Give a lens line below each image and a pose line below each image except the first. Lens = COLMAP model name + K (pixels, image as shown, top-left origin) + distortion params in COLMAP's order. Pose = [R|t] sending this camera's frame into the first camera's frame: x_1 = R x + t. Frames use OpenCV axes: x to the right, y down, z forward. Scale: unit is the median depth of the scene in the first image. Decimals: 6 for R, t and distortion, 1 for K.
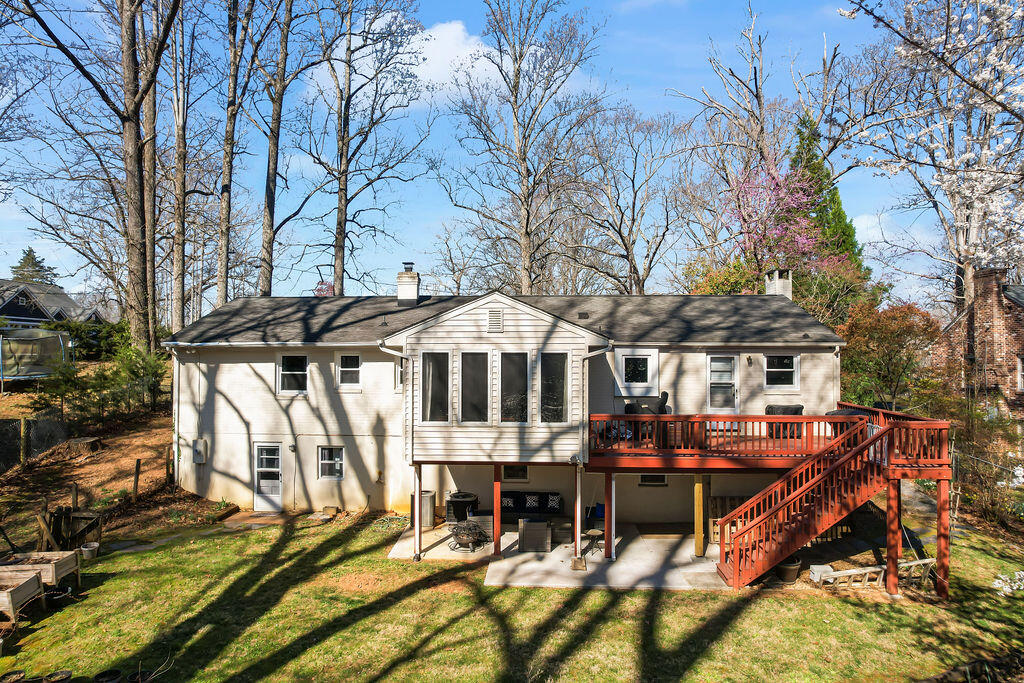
lens RADIAL K [[655.3, 0, 512.0], [0, 655.3, 341.5], [0, 0, 1]] dist [-0.038872, 0.001316]
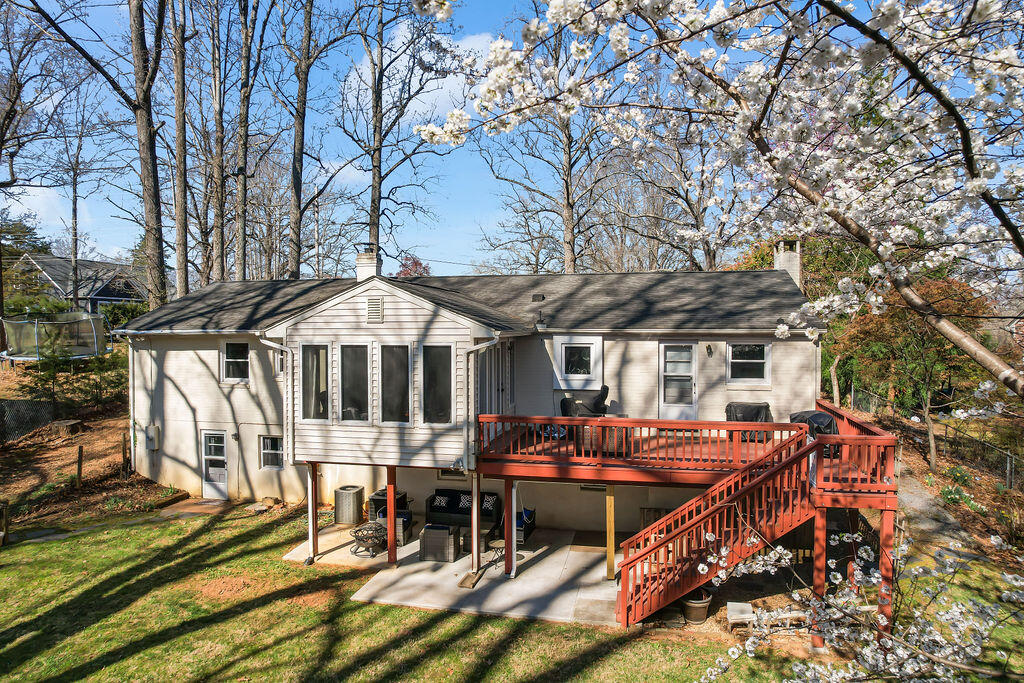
lens RADIAL K [[654.9, 0, 512.0], [0, 654.9, 341.5], [0, 0, 1]] dist [-0.068199, 0.058348]
pose [[0.987772, -0.000261, -0.155906, 0.270254], [0.007074, 0.999044, 0.043149, -0.022787], [0.155745, -0.043724, 0.986829, 0.122319]]
